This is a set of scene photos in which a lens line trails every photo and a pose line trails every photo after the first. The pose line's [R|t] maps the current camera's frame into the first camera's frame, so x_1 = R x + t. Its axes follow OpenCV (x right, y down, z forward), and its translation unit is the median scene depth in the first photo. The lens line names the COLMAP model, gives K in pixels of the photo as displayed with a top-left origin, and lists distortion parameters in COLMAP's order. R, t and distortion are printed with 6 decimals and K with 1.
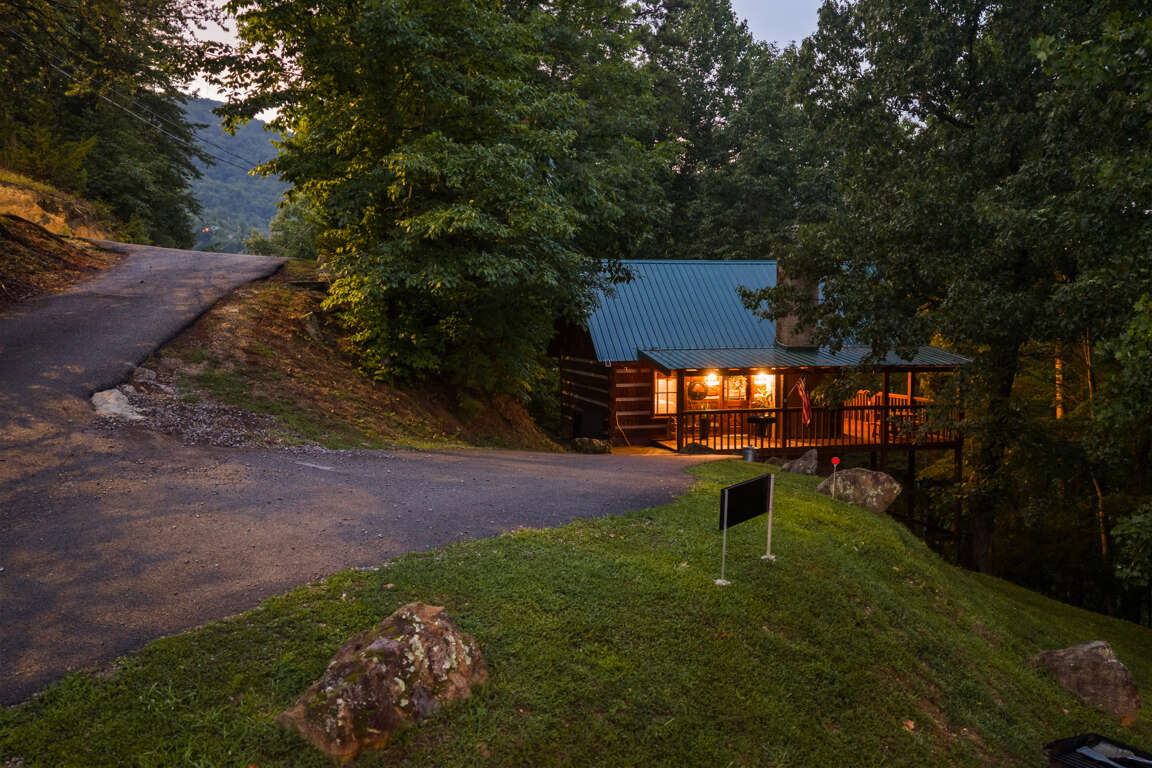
lens RADIAL K [[936.0, 0, 576.8], [0, 936.0, 383.8], [0, 0, 1]] dist [0.025950, -0.002060]
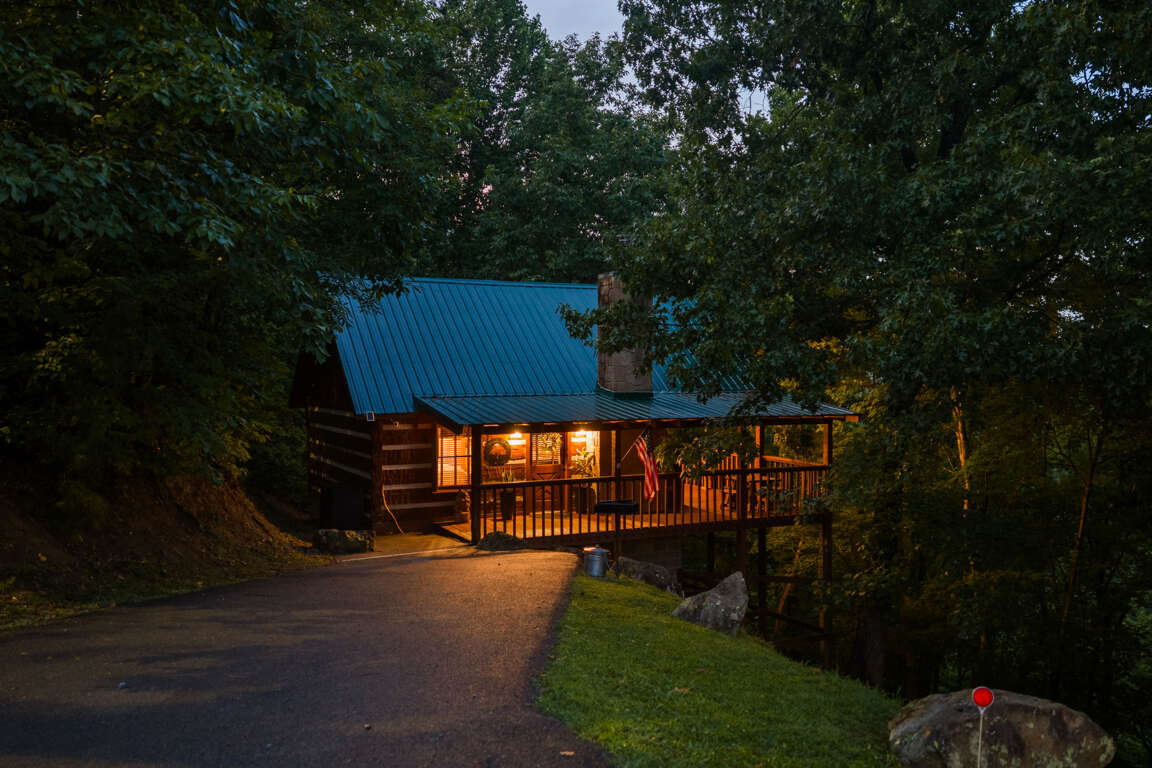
lens RADIAL K [[936.0, 0, 579.1], [0, 936.0, 386.6], [0, 0, 1]] dist [0.025950, -0.002060]
pose [[0.971008, 0.000264, 0.239047, 0.016931], [0.011713, 0.998746, -0.048682, -0.008005], [-0.238760, 0.050070, 0.969787, 0.277182]]
